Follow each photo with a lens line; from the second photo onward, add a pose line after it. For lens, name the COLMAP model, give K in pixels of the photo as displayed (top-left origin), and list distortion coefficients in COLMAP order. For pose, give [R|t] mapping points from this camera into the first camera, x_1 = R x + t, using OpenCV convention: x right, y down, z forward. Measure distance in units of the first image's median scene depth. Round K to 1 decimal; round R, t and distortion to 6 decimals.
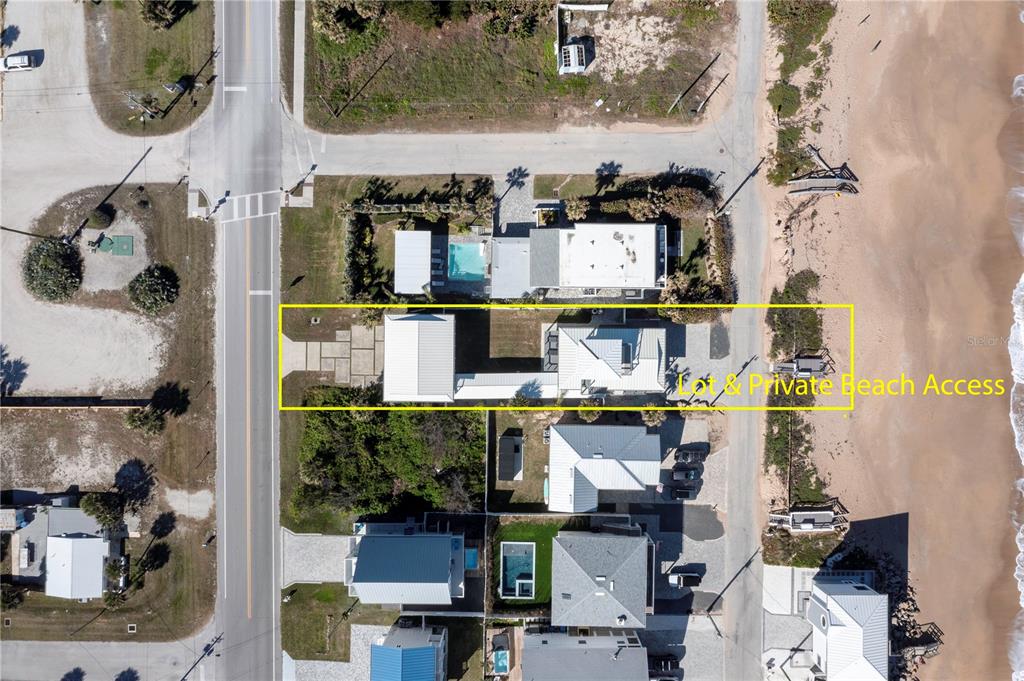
lens RADIAL K [[829.8, 0, 512.0], [0, 829.8, 340.5], [0, 0, 1]] dist [-0.002287, -0.002710]
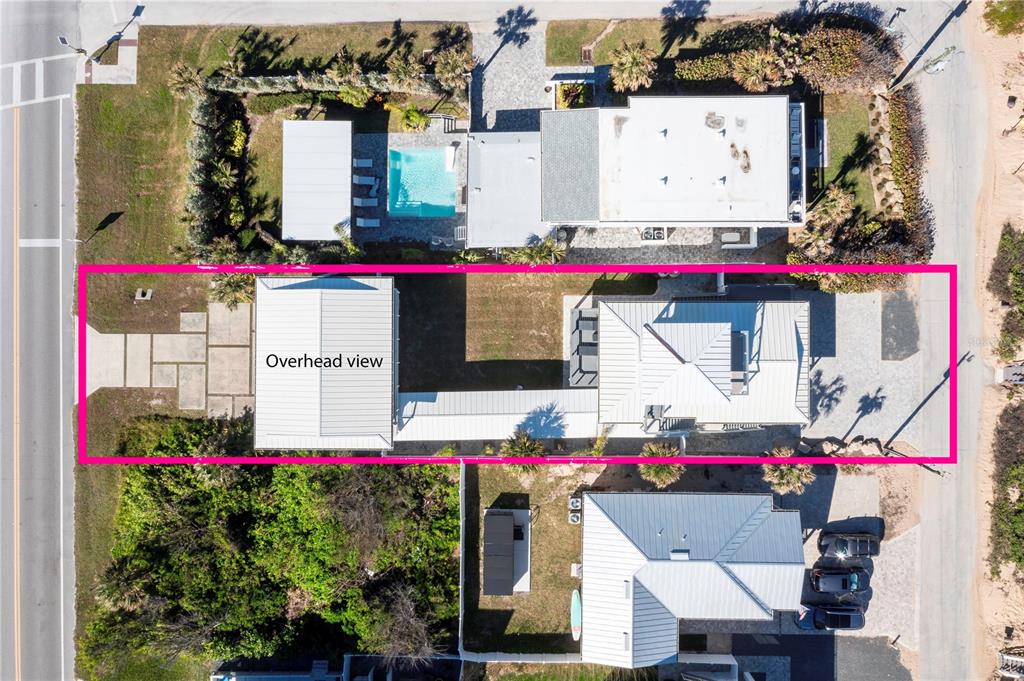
lens RADIAL K [[829.8, 0, 512.0], [0, 829.8, 340.5], [0, 0, 1]] dist [-0.002287, -0.002710]
pose [[0.999967, -0.007676, 0.002652, 0.001349], [0.007669, 0.999967, 0.002592, 0.006656], [-0.002672, -0.002572, 0.999993, 0.472381]]
